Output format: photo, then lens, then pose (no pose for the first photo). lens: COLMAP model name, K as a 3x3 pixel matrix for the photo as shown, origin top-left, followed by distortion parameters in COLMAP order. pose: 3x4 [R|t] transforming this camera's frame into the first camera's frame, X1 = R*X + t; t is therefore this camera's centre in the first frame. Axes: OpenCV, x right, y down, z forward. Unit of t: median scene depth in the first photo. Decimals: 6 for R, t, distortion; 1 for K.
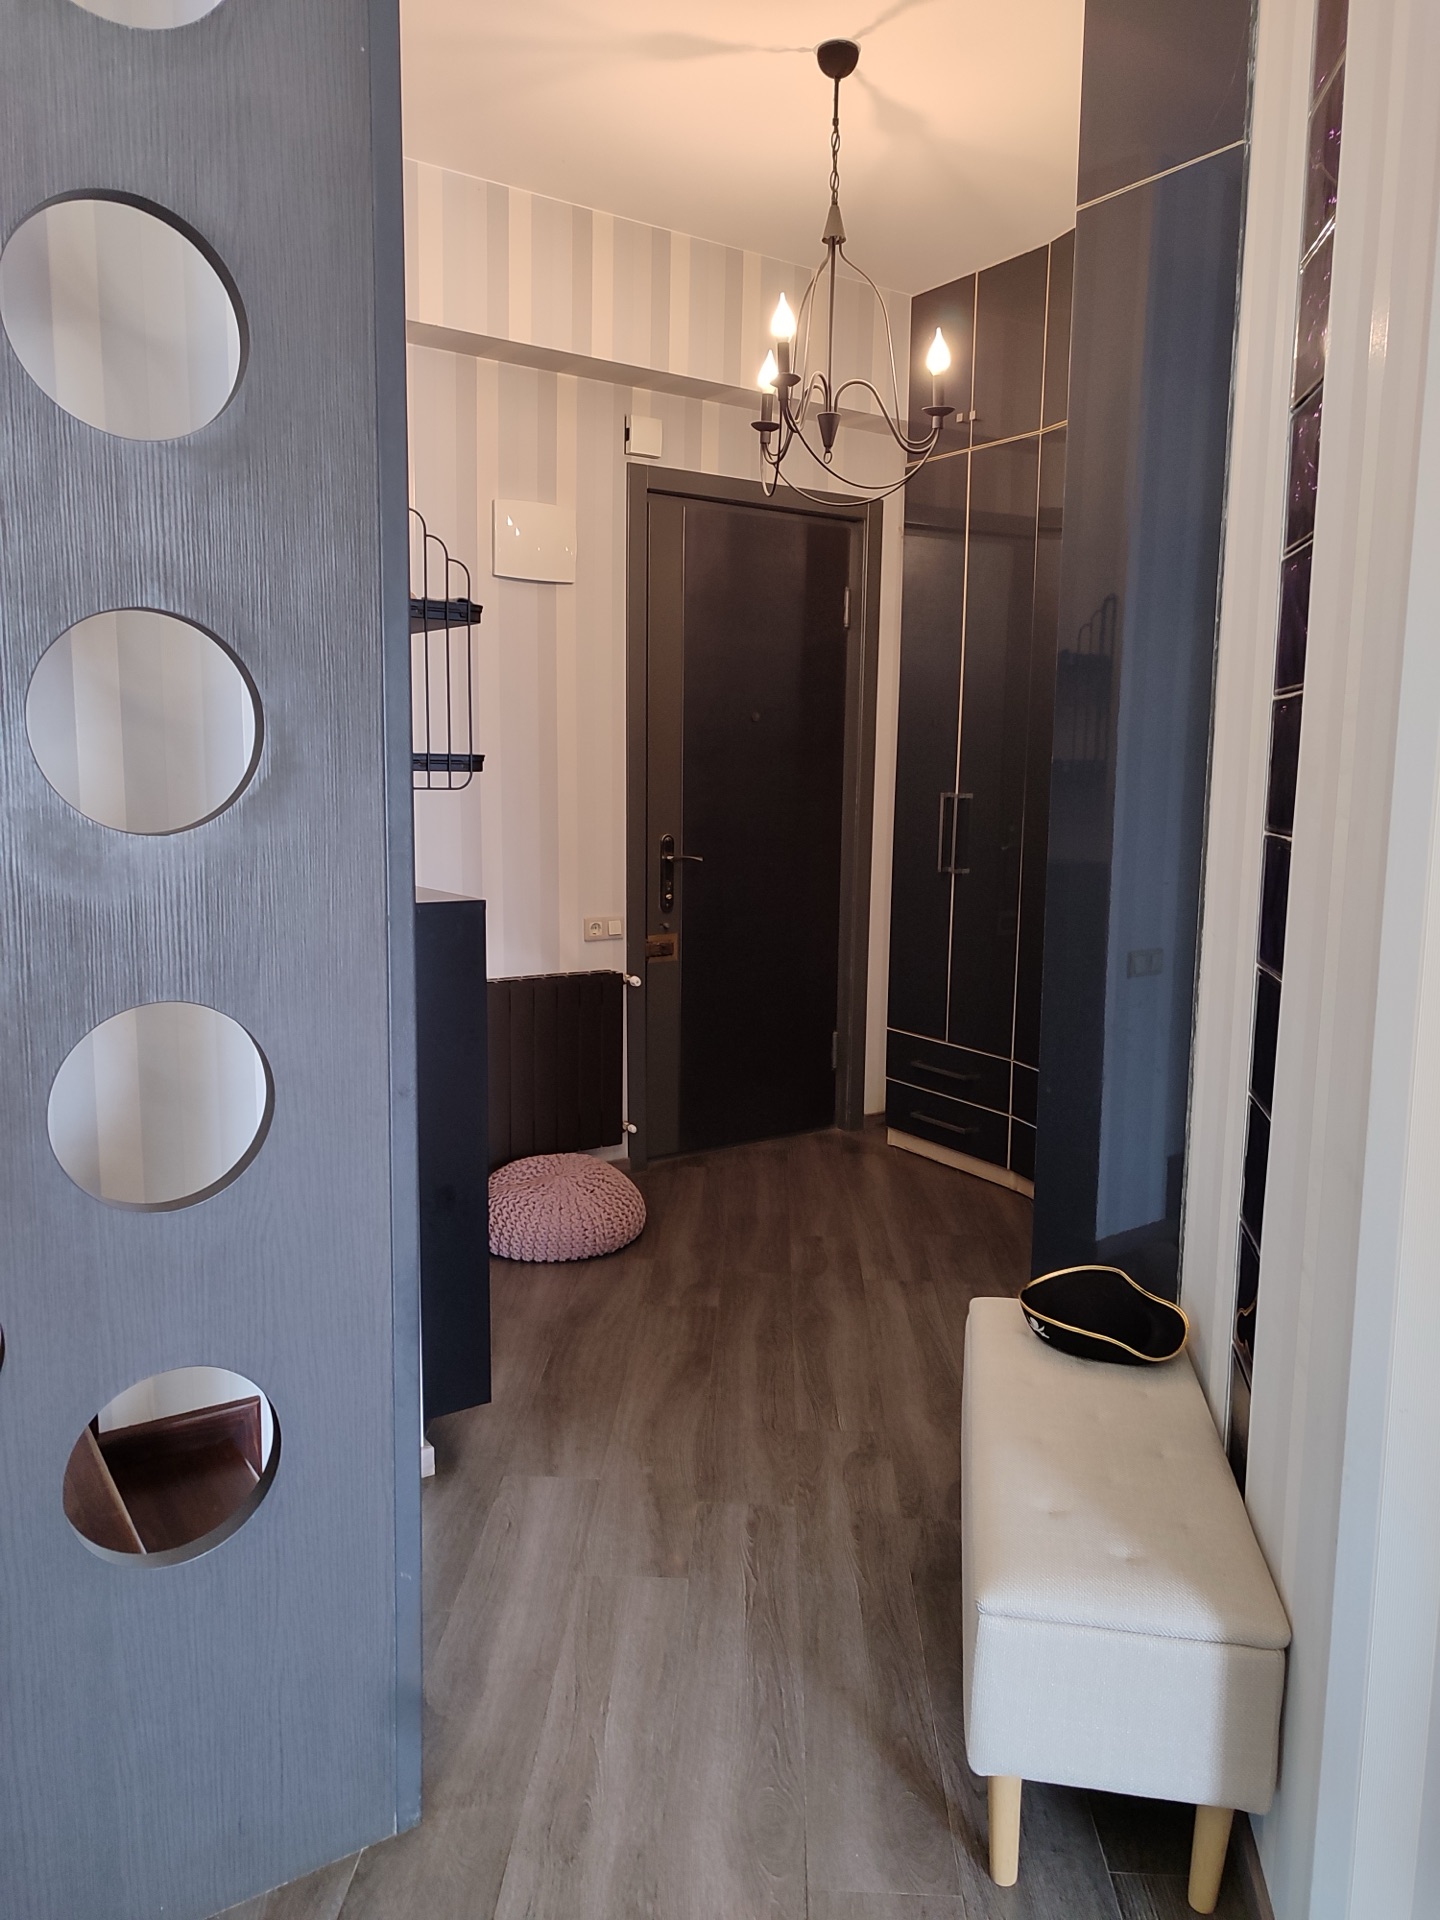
lens RADIAL K [[1394.1, 0, 719.5], [0, 1394.1, 958.5], [0, 0, 1]] dist [0.021123, -0.002414]
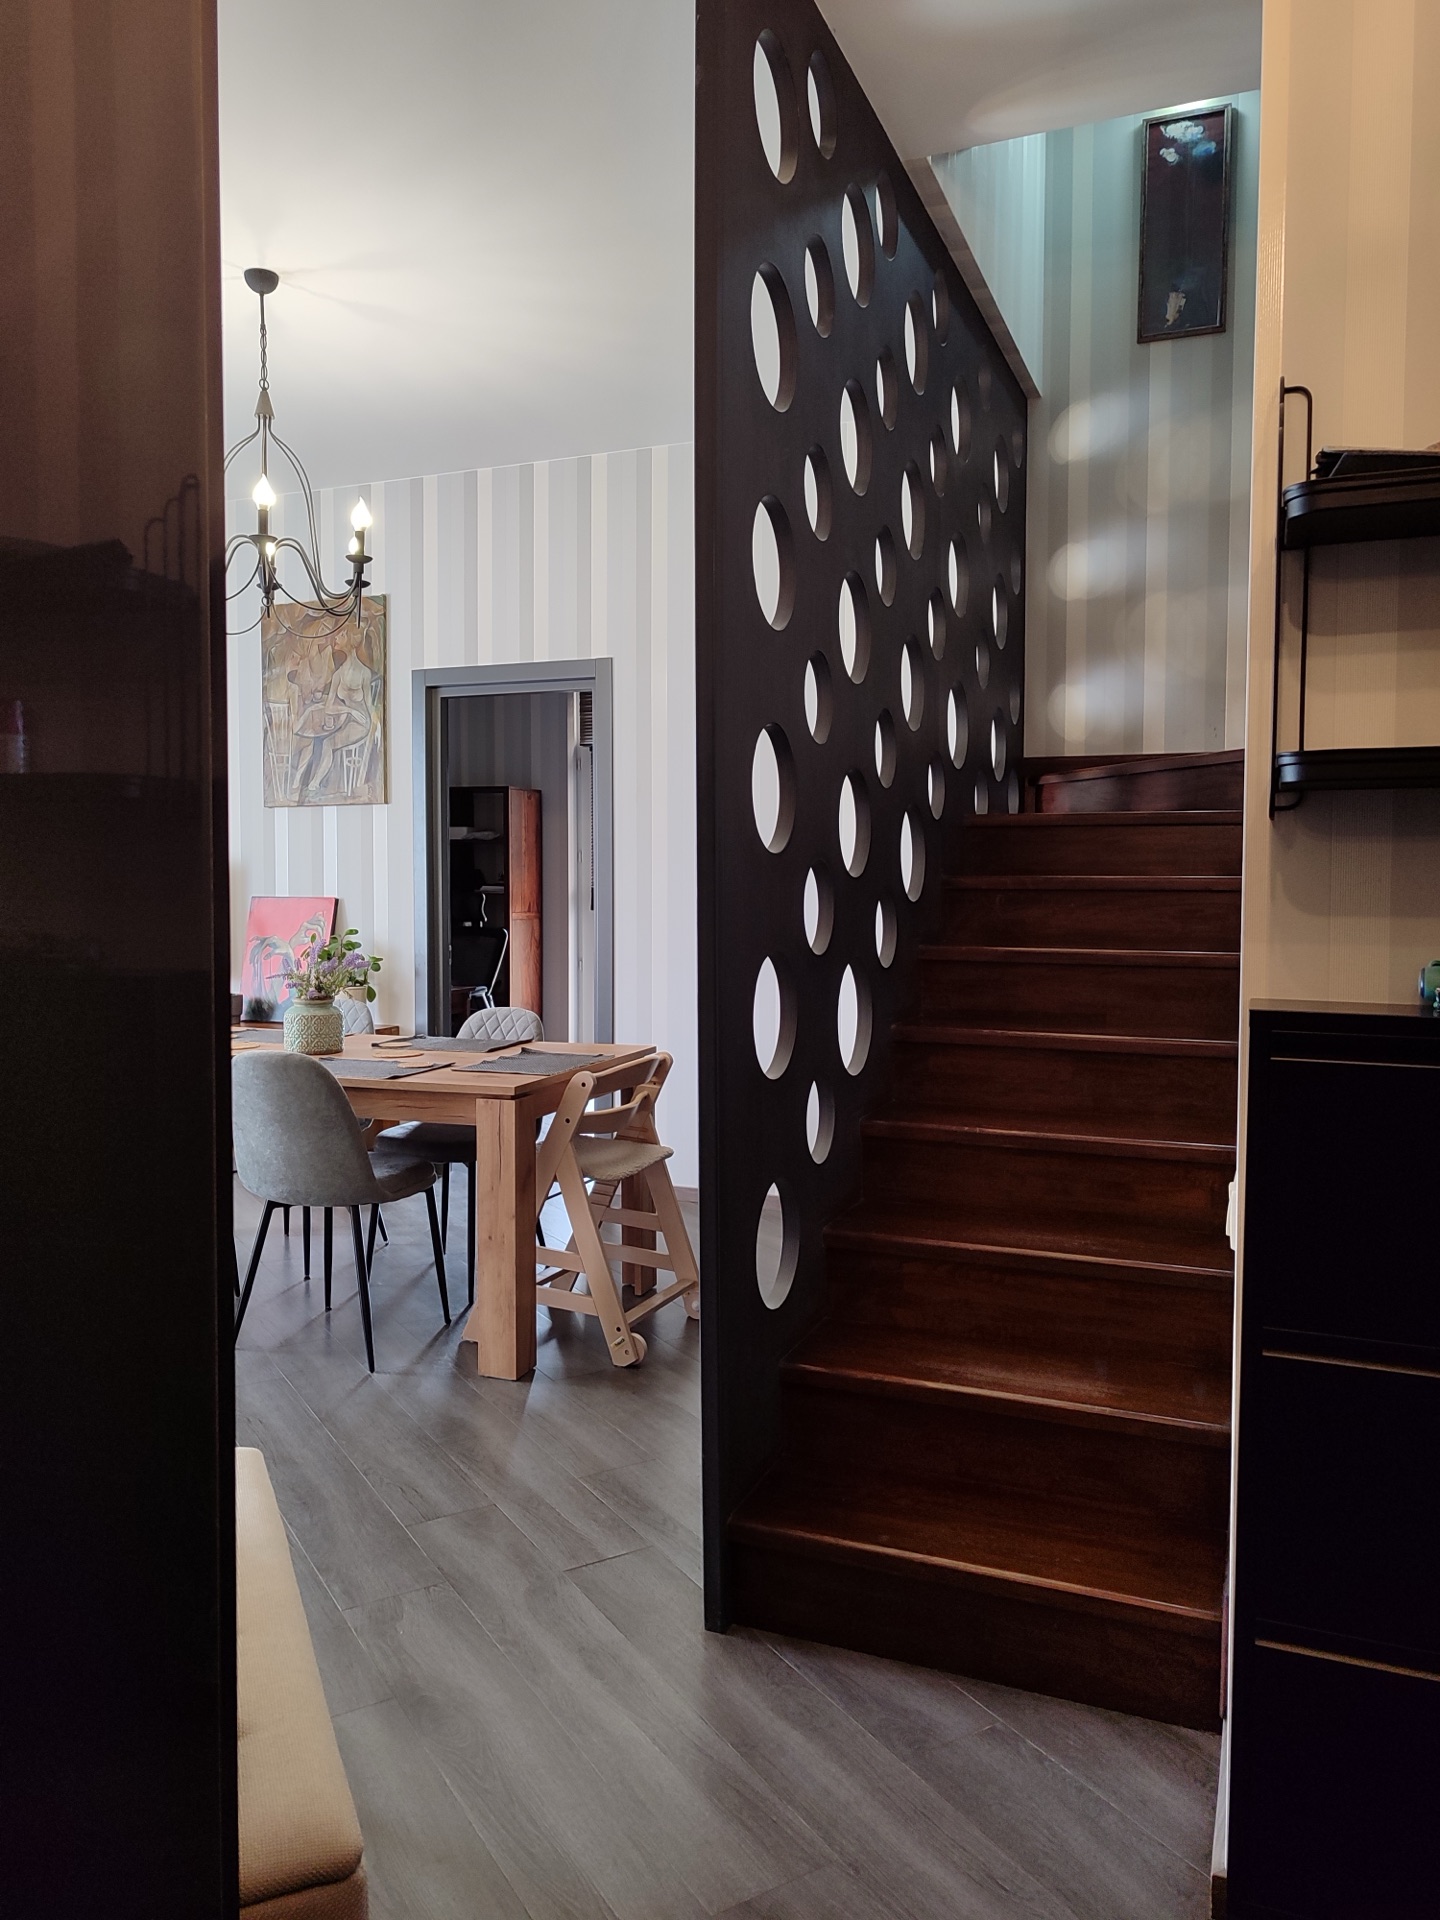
lens RADIAL K [[1394.1, 0, 722.9], [0, 1394.1, 956.6], [0, 0, 1]] dist [0.021123, -0.002414]
pose [[-0.836582, 0.018410, -0.547533, 0.418318], [-0.086466, 0.982471, 0.165148, -0.180378], [0.540976, 0.185503, -0.820326, 1.763726]]
